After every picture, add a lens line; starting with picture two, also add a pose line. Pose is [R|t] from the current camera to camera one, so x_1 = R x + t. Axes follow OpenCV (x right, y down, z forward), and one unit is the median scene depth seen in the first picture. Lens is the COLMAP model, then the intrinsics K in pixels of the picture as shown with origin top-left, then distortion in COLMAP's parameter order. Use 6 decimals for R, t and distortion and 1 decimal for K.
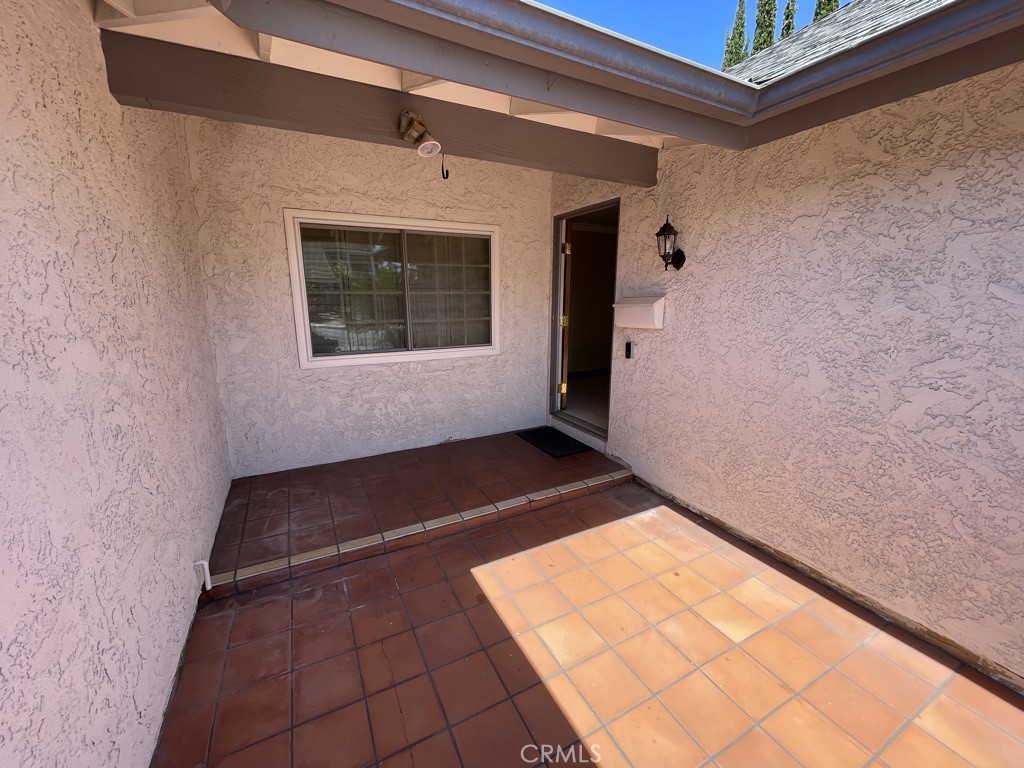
lens RADIAL K [[413.7, 0, 508.0], [0, 413.7, 383.6], [0, 0, 1]] dist [0.001234, 0.000397]
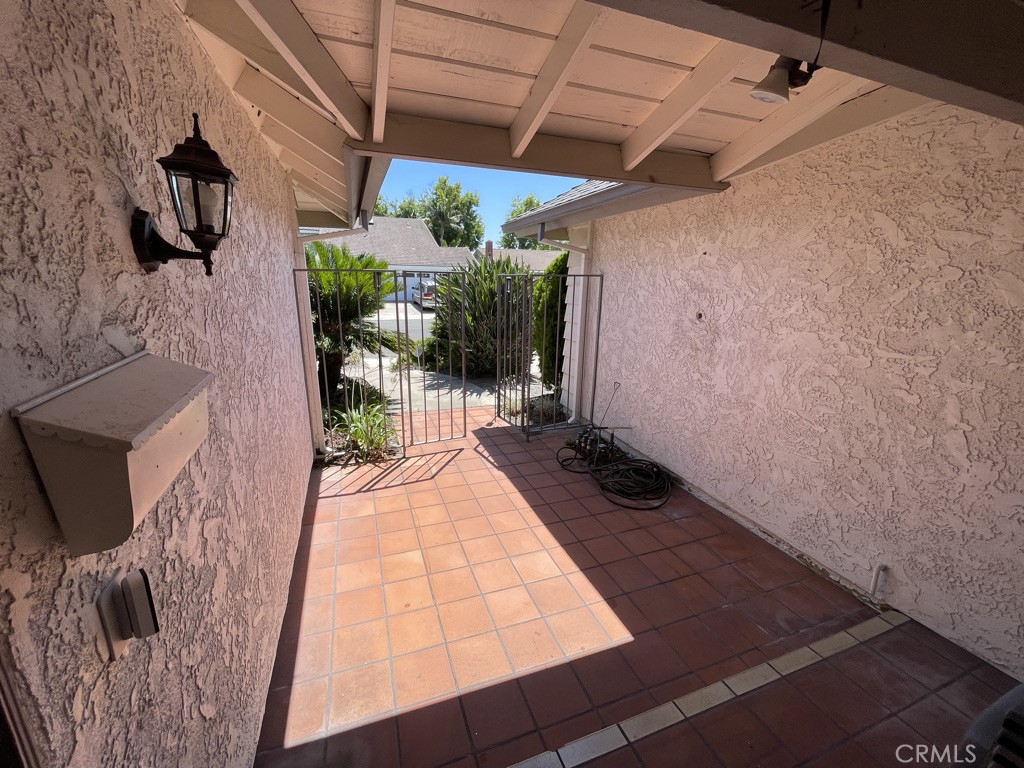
lens RADIAL K [[413.7, 0, 508.0], [0, 413.7, 383.6], [0, 0, 1]] dist [0.001234, 0.000397]
pose [[-0.991426, -0.042539, 0.123549, 0.079679], [0.018168, 0.891463, 0.452730, -0.397125], [-0.129398, 0.451093, -0.883047, 1.491707]]
